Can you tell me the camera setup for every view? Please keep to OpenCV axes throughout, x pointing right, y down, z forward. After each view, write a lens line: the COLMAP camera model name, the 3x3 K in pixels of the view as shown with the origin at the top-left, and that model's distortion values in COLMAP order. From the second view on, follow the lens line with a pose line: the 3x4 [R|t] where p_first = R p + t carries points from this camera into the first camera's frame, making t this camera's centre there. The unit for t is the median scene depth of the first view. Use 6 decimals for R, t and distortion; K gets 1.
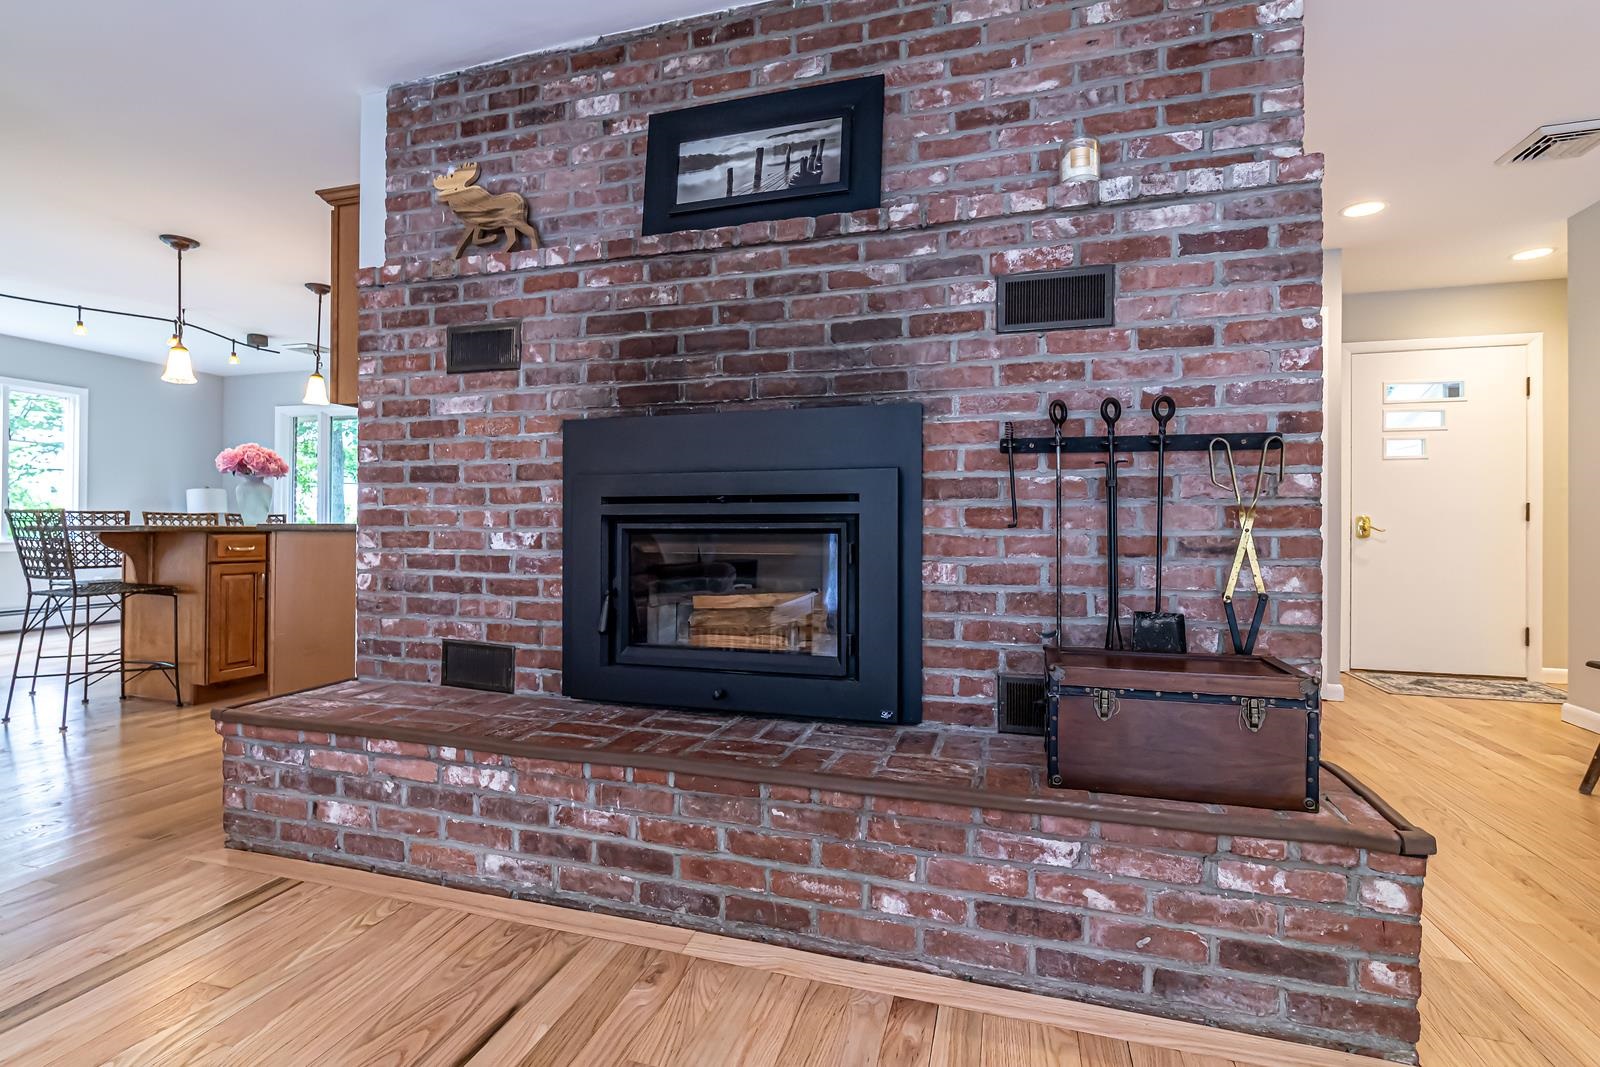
lens RADIAL K [[746.4, 0, 774.4], [0, 746.4, 523.6], [0, 0, 1]] dist [-0.001051, -0.000571]
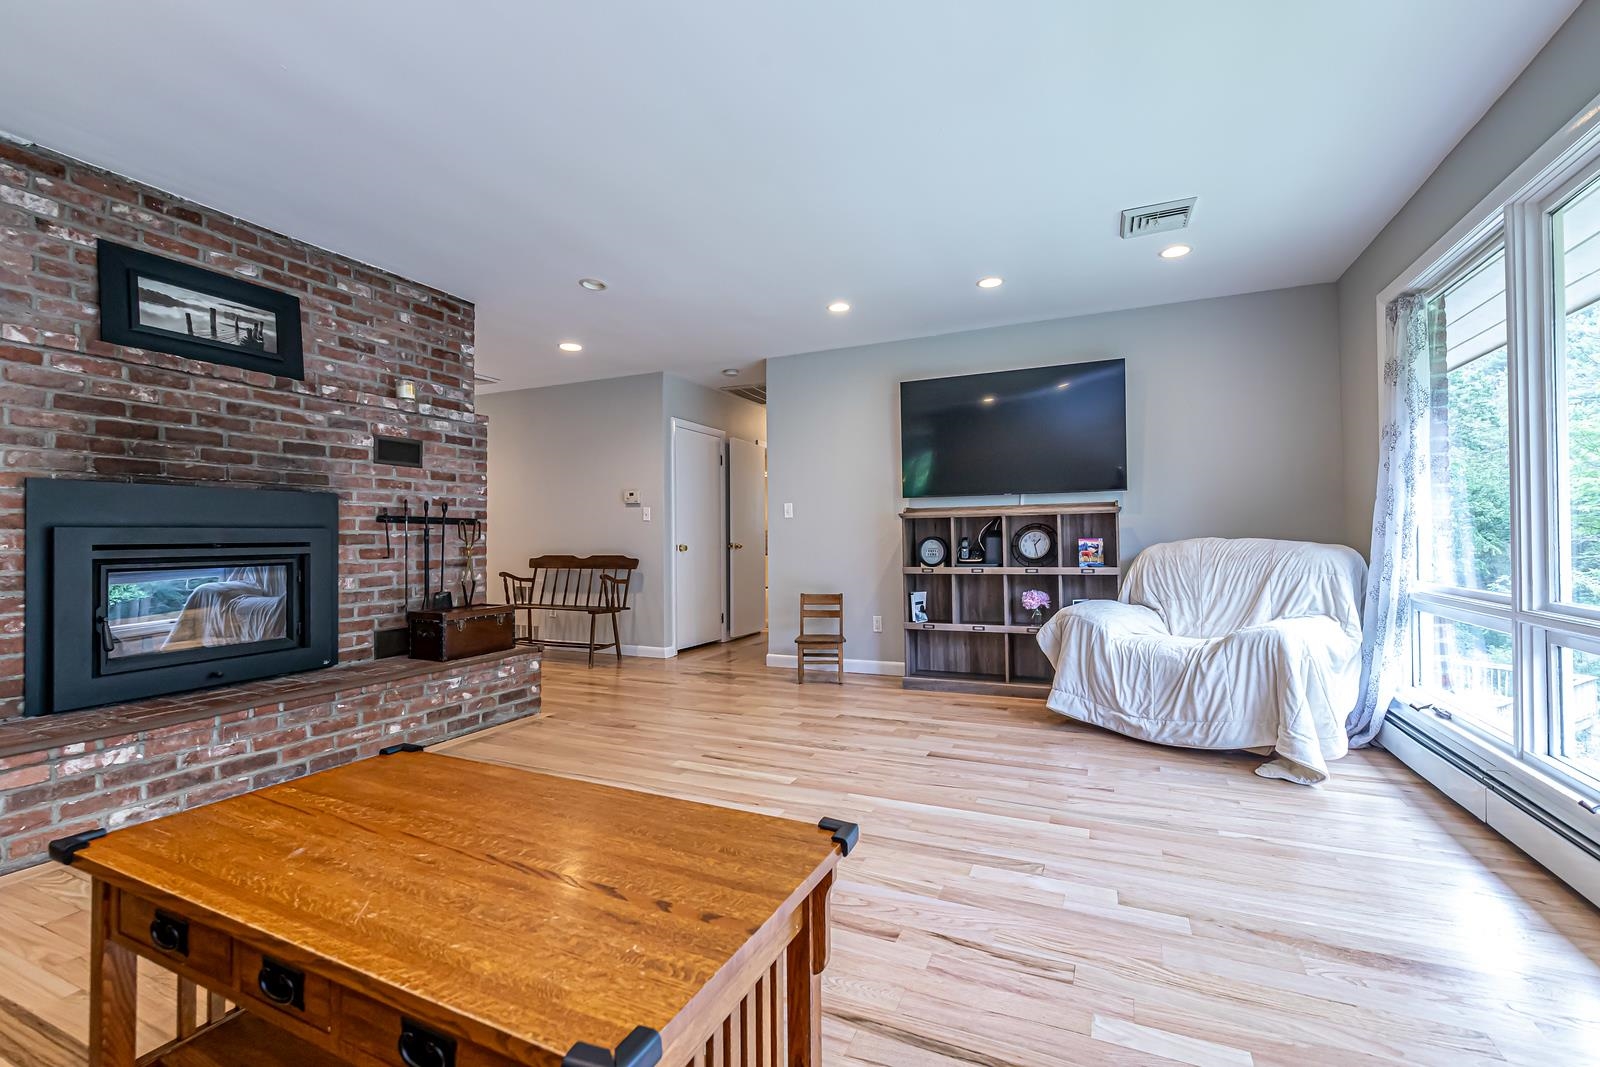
lens RADIAL K [[696.3, 0, 792.2], [0, 696.3, 528.5], [0, 0, 1]] dist [0.003441, 0.000253]
pose [[0.132110, 0.008402, 0.991199, -1.405471], [0.002697, 0.999957, -0.008836, -0.055787], [-0.991231, 0.003841, 0.132082, -0.369887]]
